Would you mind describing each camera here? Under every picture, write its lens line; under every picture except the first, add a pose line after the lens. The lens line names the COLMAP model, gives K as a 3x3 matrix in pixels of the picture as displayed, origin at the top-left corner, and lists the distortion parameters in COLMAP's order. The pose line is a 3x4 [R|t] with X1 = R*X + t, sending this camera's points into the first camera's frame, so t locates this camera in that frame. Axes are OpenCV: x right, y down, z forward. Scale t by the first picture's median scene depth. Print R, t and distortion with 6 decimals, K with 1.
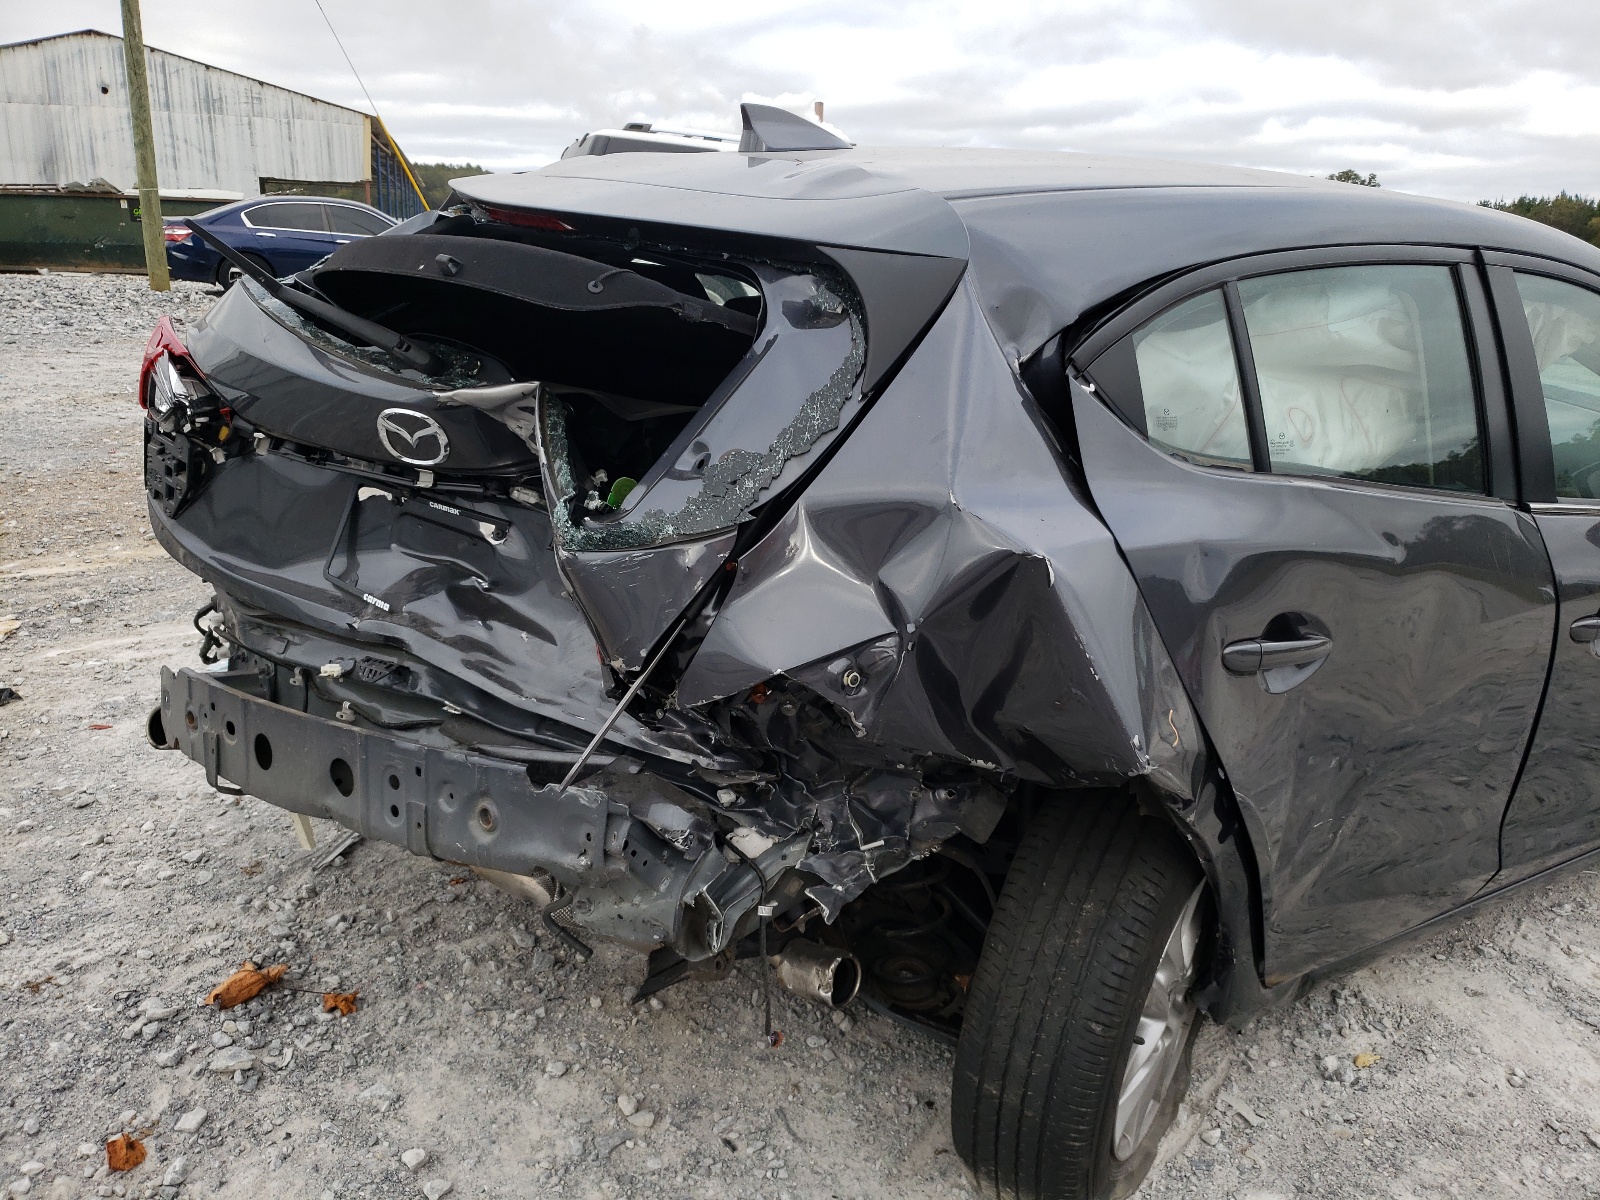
lens RADIAL K [[1283.4, 0, 798.4], [0, 1283.4, 638.0], [0, 0, 1]] dist [-0.030341, 0.058571]
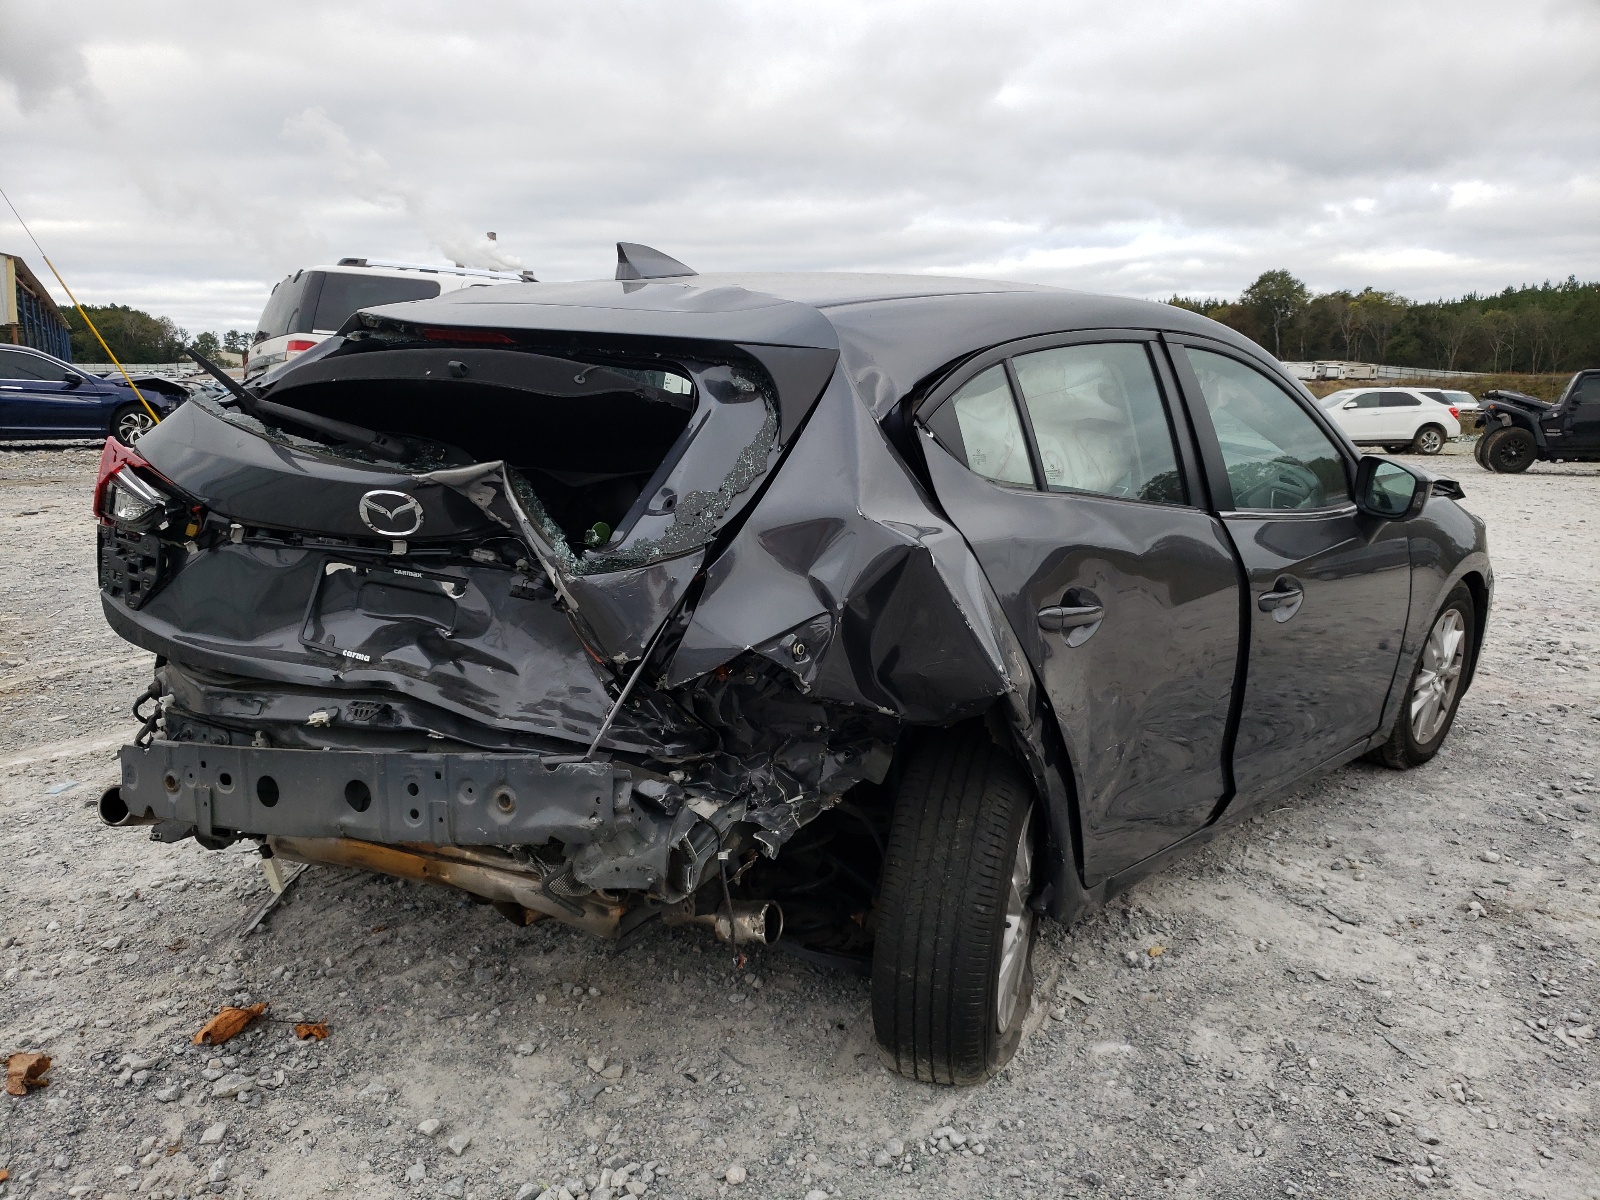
lens RADIAL K [[1283.4, 0, 798.4], [0, 1283.4, 638.0], [0, 0, 1]] dist [-0.030341, 0.058571]
pose [[0.971737, -0.091388, 0.217657, -0.182522], [0.110056, 0.991075, -0.075225, 0.088030], [-0.208840, 0.097053, 0.973122, -0.240288]]
